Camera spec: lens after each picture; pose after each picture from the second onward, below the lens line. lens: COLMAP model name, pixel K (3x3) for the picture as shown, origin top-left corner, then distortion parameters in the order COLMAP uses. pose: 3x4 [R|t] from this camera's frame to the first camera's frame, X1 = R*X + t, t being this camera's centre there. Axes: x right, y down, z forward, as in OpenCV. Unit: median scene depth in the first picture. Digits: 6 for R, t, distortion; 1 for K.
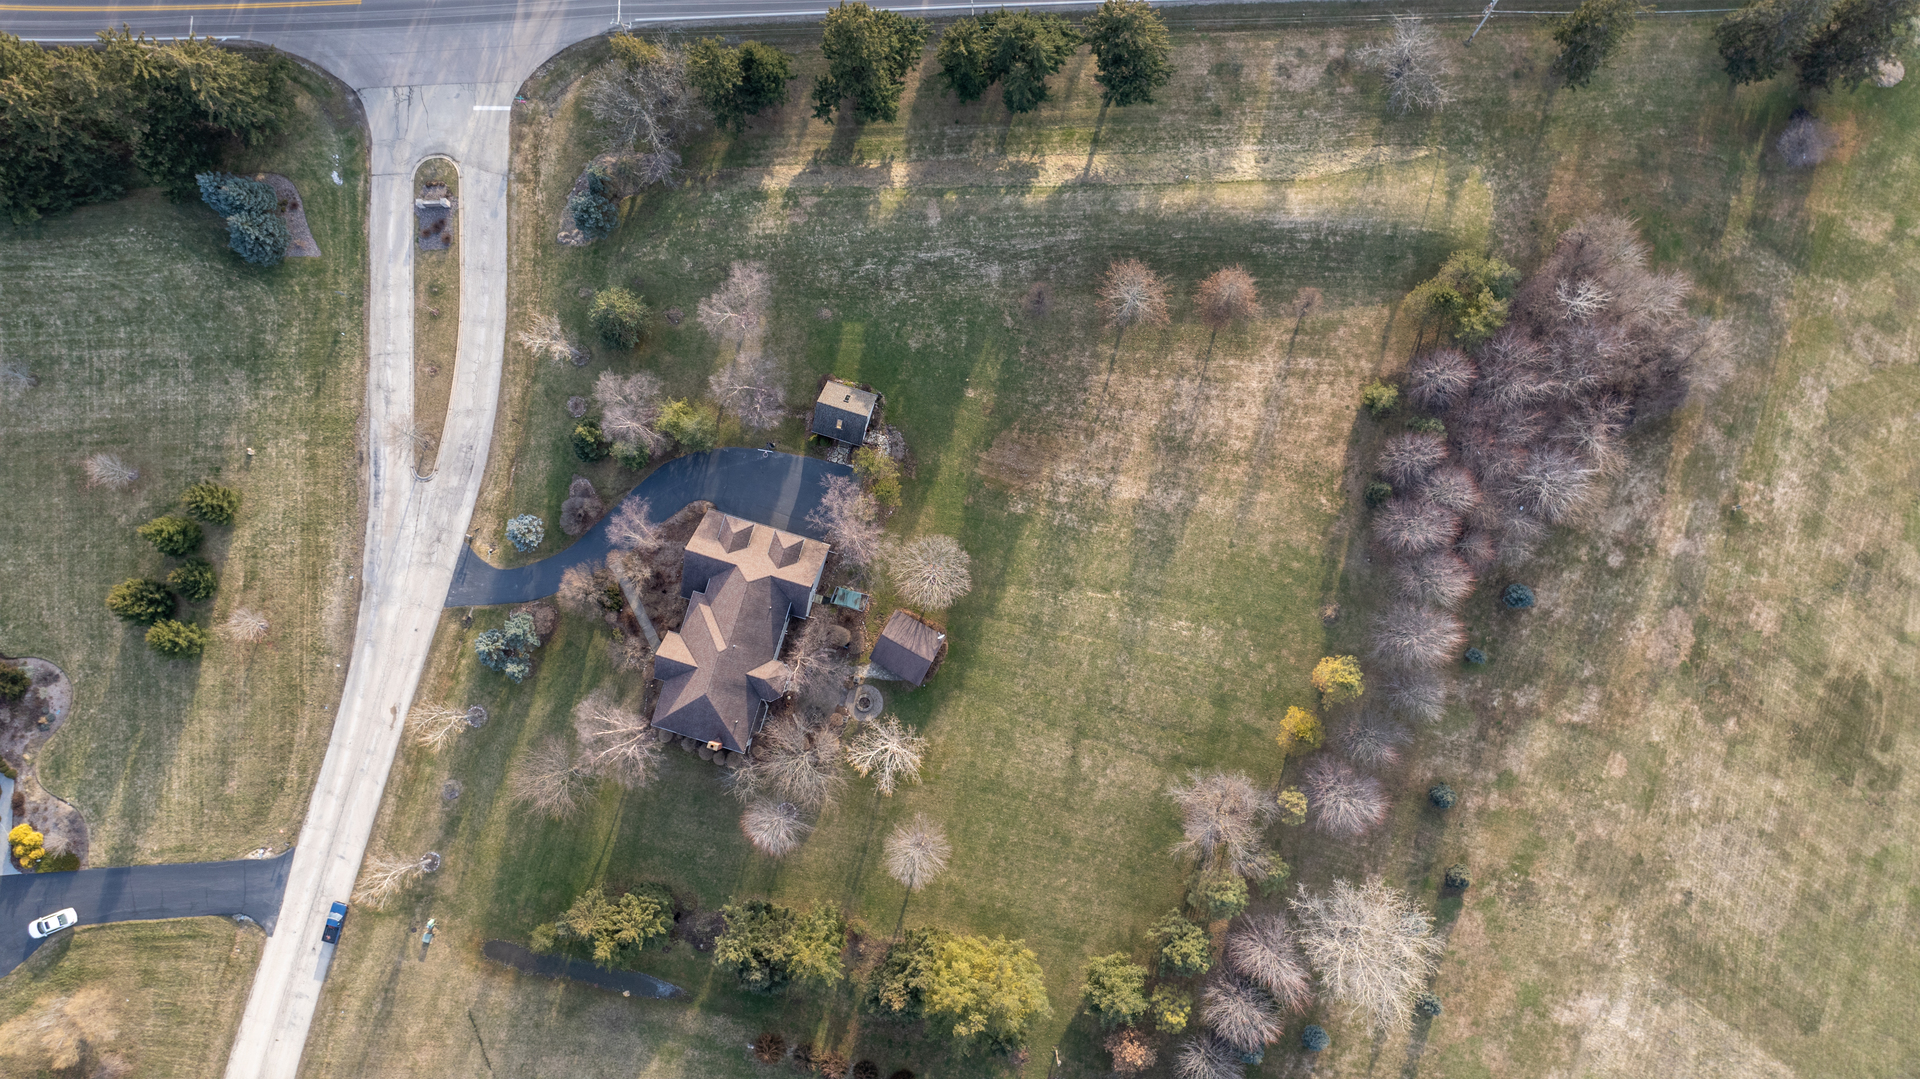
lens RADIAL K [[1360.0, 0, 960.0], [0, 1360.0, 539.5], [0, 0, 1]] dist [-0.007953, -0.006003]
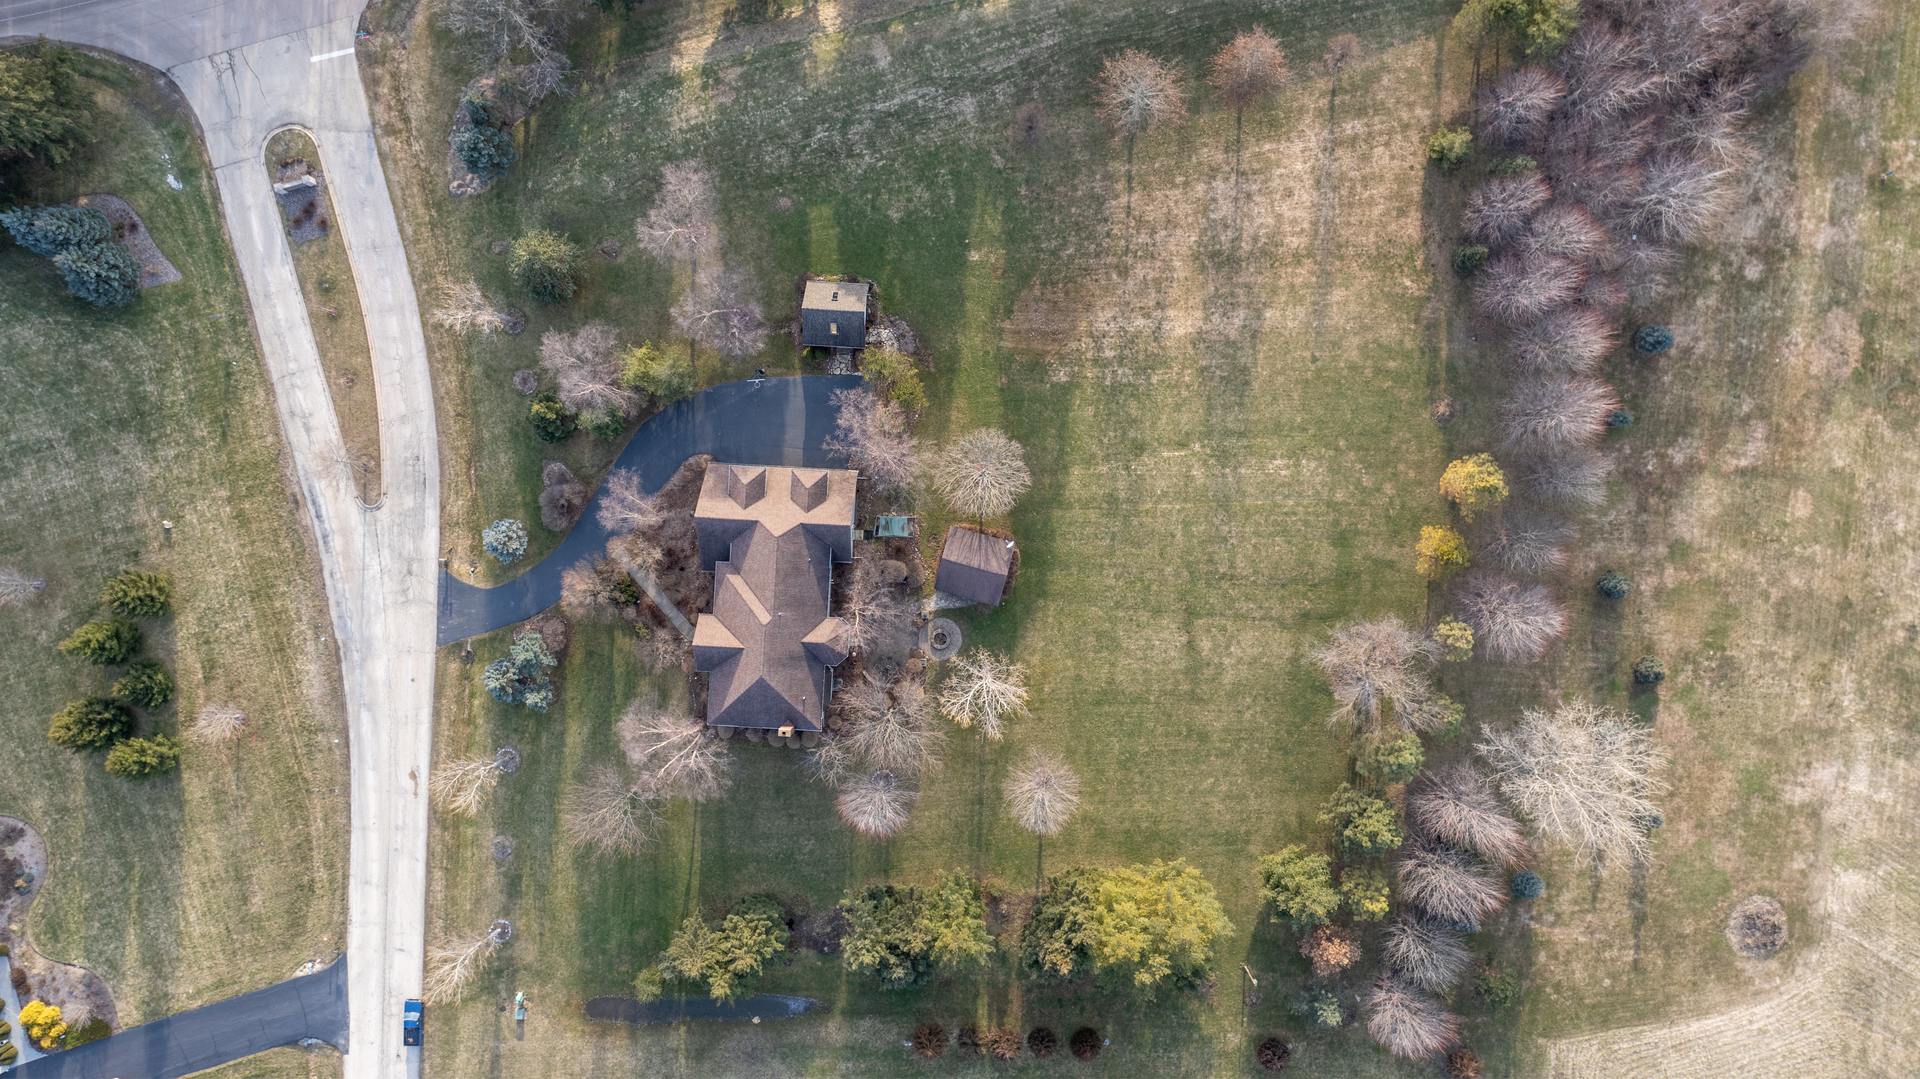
lens RADIAL K [[1353.2, 0, 960.0], [0, 1353.2, 539.5], [0, 0, 1]] dist [-0.027586, 0.032894]
pose [[0.971784, -0.235868, -0.001236, -0.042257], [0.234984, 0.967662, 0.091725, -0.016657], [-0.020439, -0.089428, 0.995784, 0.152546]]
